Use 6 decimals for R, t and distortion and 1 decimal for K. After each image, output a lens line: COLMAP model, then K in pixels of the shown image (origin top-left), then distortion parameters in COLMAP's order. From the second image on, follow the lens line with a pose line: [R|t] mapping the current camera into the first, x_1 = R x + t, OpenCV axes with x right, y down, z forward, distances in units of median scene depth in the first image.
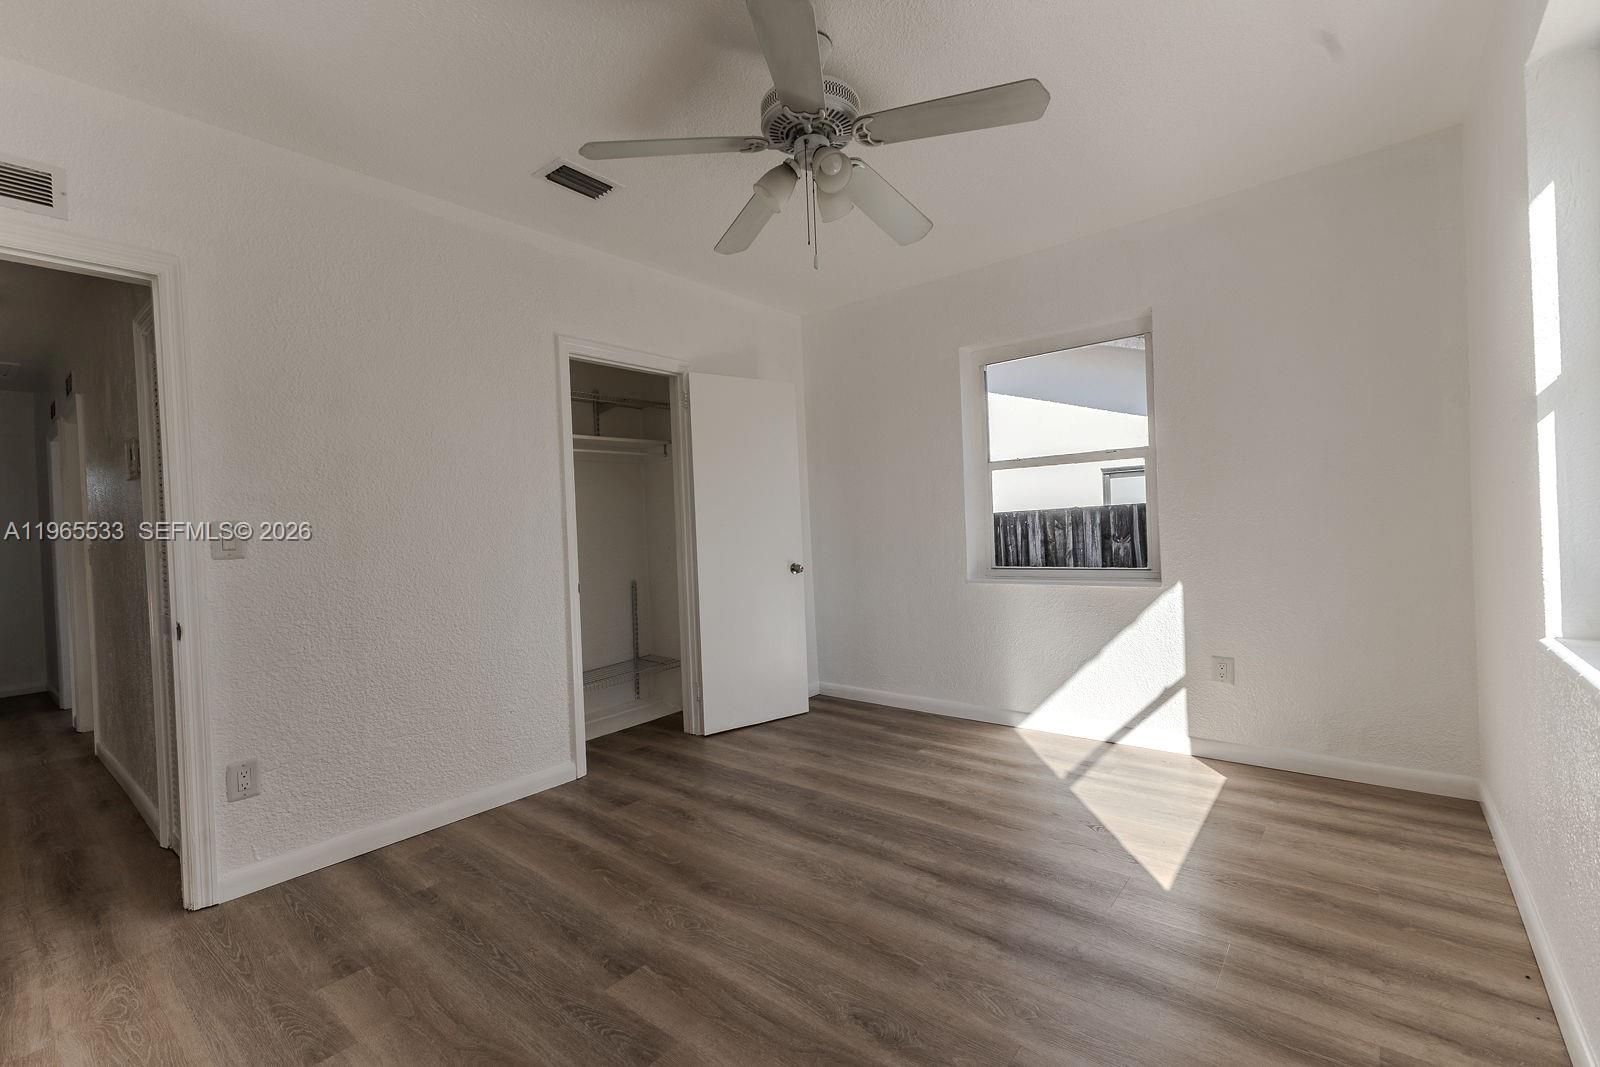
lens RADIAL K [[693.5, 0, 800.0], [0, 693.5, 533.5], [0, 0, 1]] dist [0.015009, -0.001394]
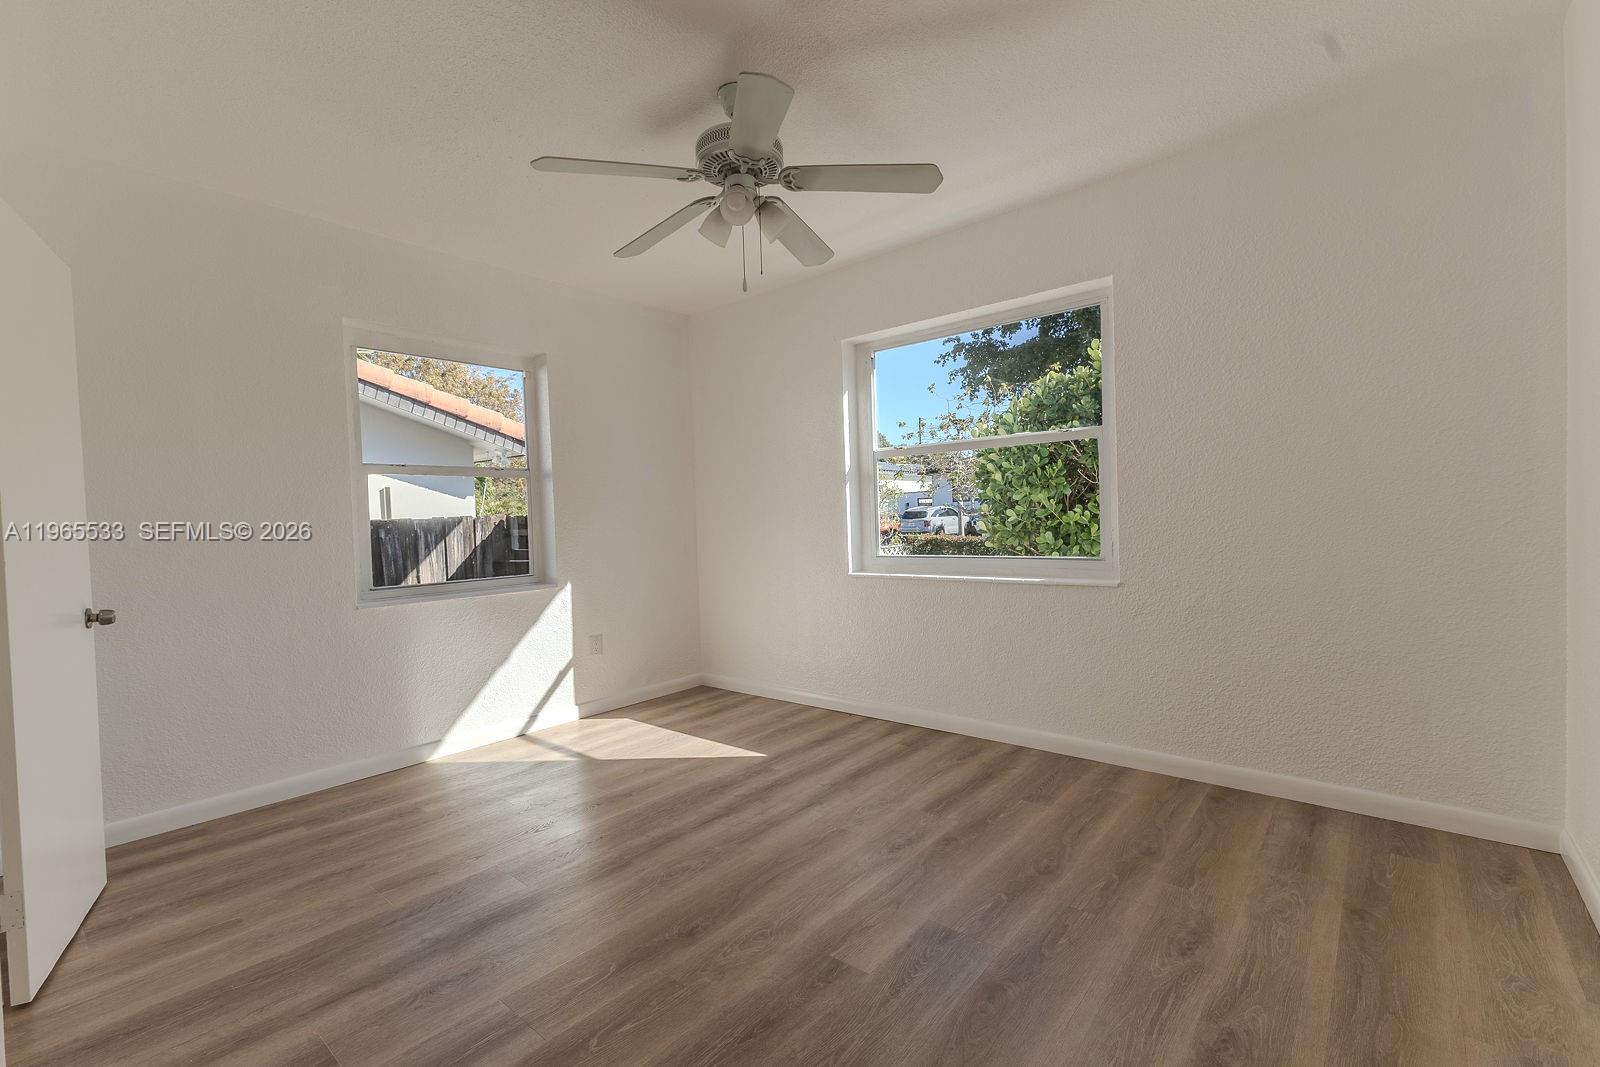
lens RADIAL K [[693.5, 0, 800.0], [0, 693.5, 533.5], [0, 0, 1]] dist [0.015009, -0.001394]
pose [[0.010218, 0.017927, 0.999787, -0.690896], [0.042878, 0.998912, -0.018350, 0.023250], [-0.999028, 0.043056, 0.009438, 0.572046]]
